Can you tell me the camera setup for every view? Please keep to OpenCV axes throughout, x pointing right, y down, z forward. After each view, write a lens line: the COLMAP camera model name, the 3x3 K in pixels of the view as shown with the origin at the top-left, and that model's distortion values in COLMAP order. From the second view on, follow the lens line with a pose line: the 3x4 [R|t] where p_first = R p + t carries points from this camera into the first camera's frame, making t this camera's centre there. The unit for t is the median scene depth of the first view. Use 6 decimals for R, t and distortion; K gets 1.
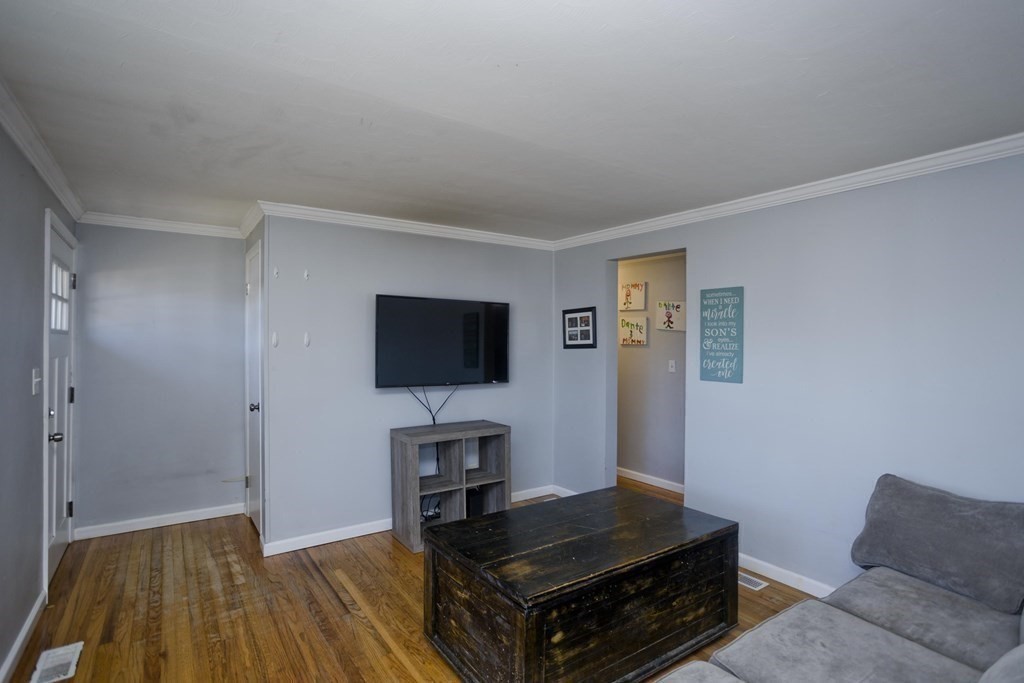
lens RADIAL K [[501.5, 0, 508.2], [0, 501.5, 328.0], [0, 0, 1]] dist [-0.048665, 0.029411]
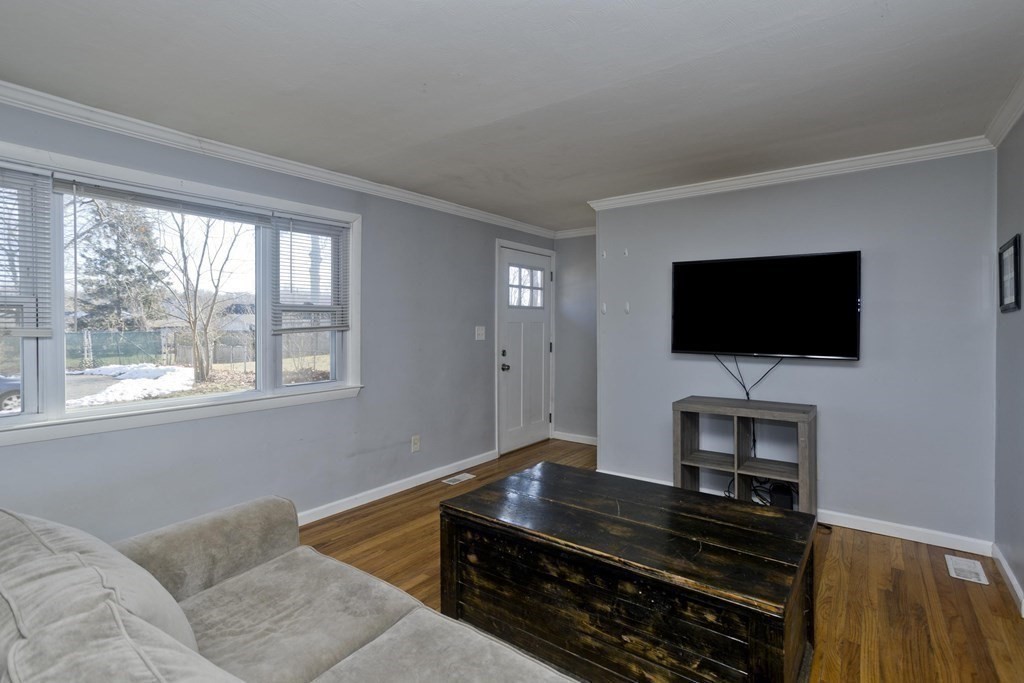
lens RADIAL K [[494.8, 0, 523.0], [0, 494.8, 309.7], [0, 0, 1]] dist [-0.046263, 0.027873]
pose [[0.332271, -0.027898, -0.942771, 0.953983], [0.027388, 0.999426, -0.019922, 0.068495], [0.942786, -0.019201, 0.332845, 0.592902]]
